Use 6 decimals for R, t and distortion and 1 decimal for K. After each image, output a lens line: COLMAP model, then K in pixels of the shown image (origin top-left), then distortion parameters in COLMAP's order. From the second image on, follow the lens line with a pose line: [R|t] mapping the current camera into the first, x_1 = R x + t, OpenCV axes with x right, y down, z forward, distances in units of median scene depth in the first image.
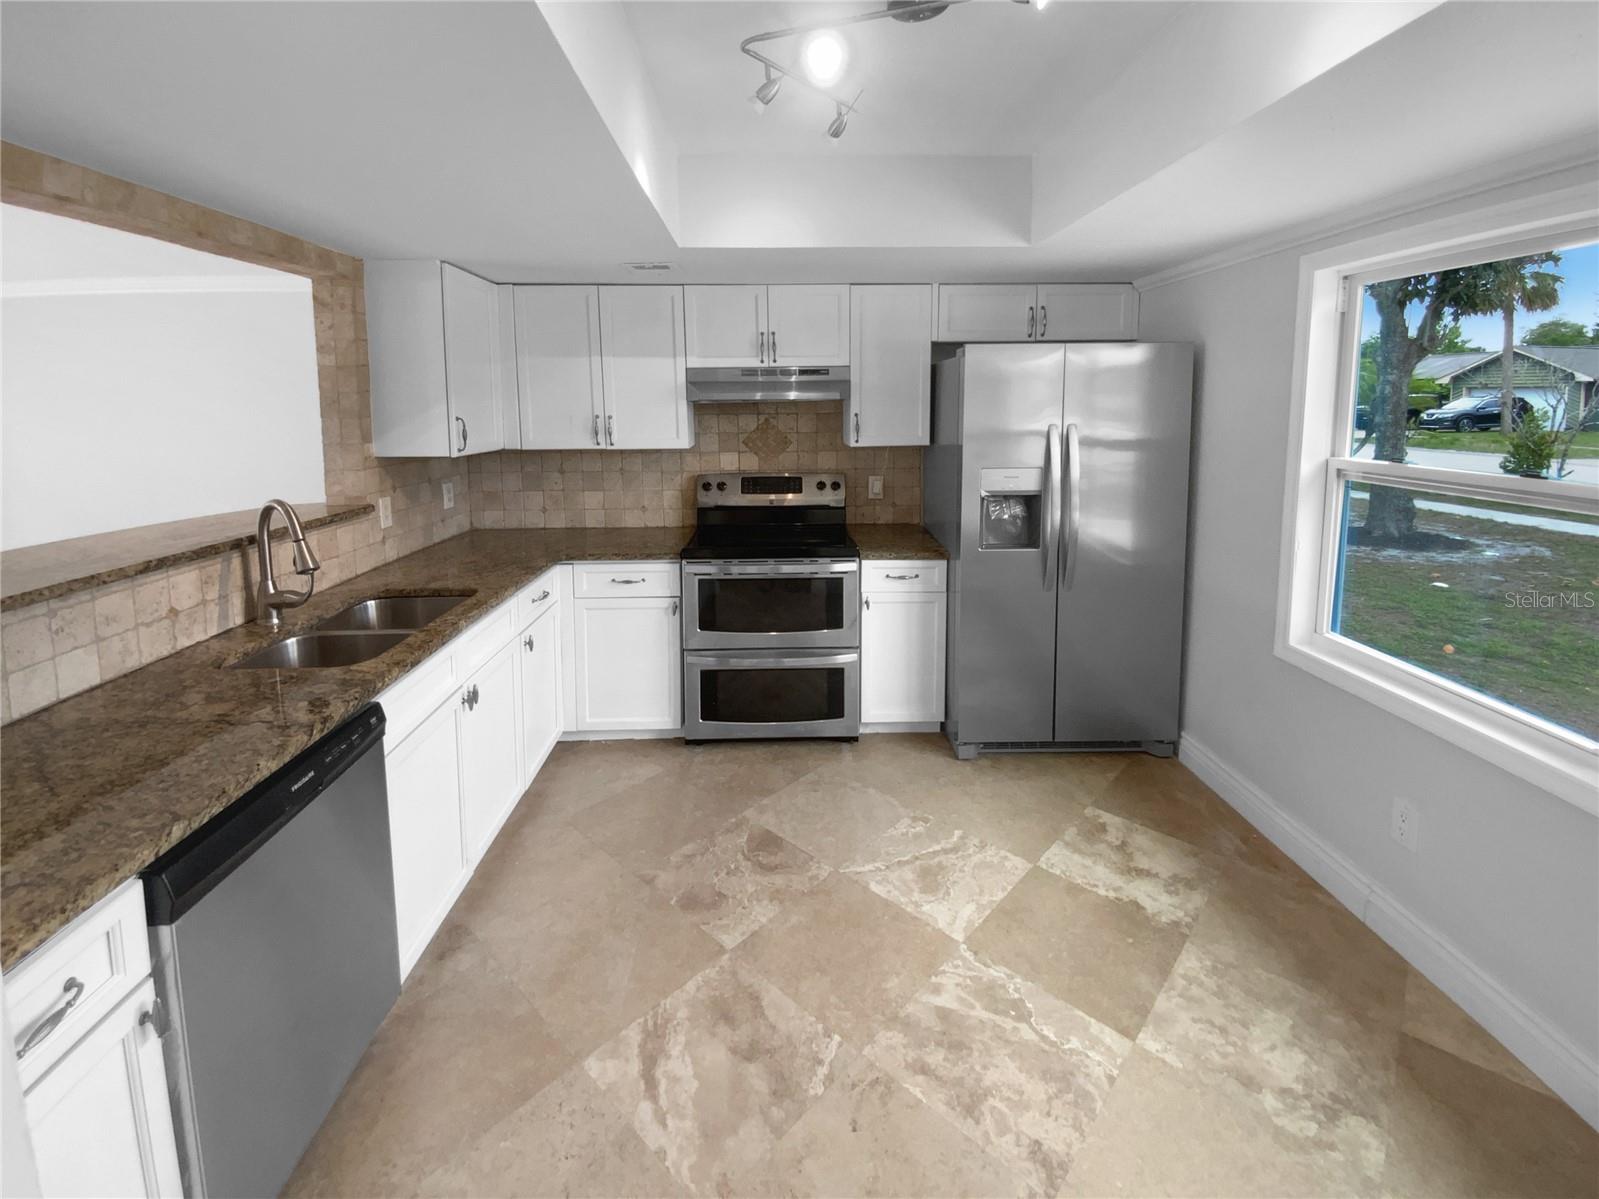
lens RADIAL K [[691.7, 0, 783.5], [0, 691.7, 535.7], [0, 0, 1]] dist [0.013729, -0.005908]
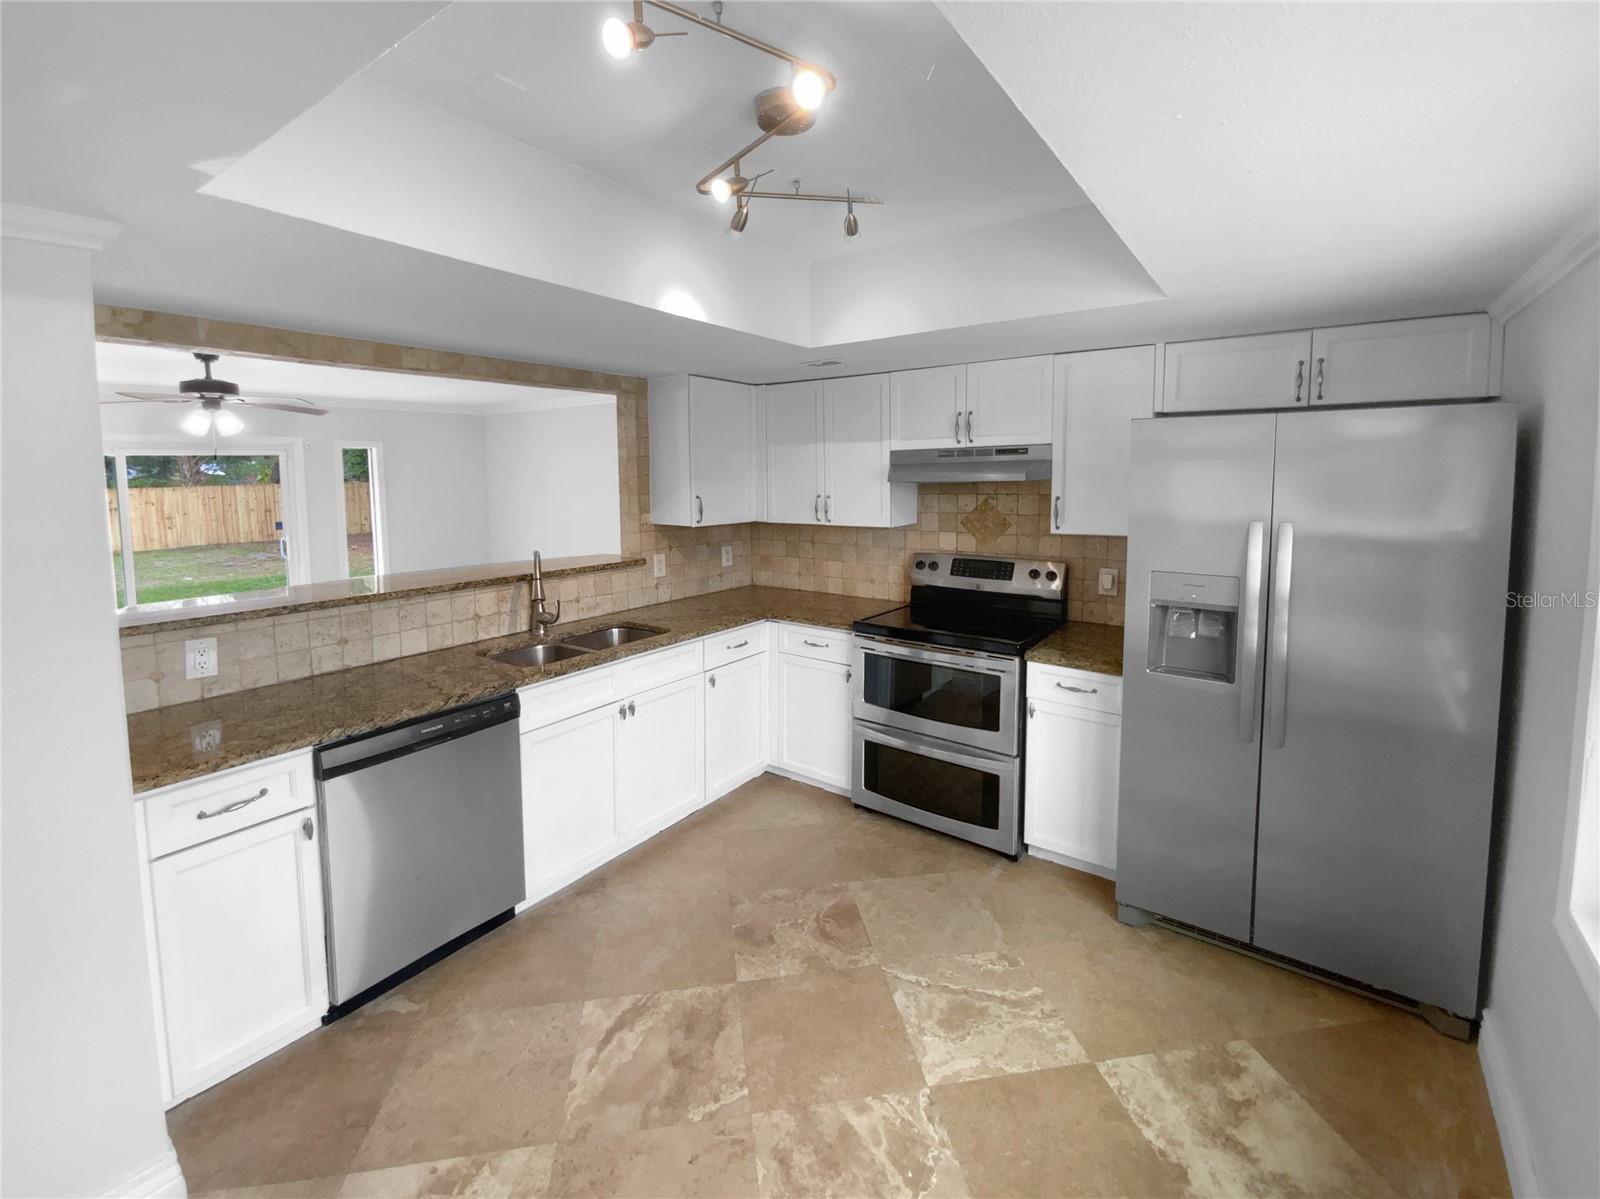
lens RADIAL K [[692.1, 0, 793.6], [0, 692.1, 595.8], [0, 0, 1]] dist [0.013729, -0.005908]
pose [[0.793992, 0.107864, -0.598283, 0.518622], [-0.112515, 0.993205, 0.029744, -0.053287], [0.597426, 0.043699, 0.800733, 0.119165]]
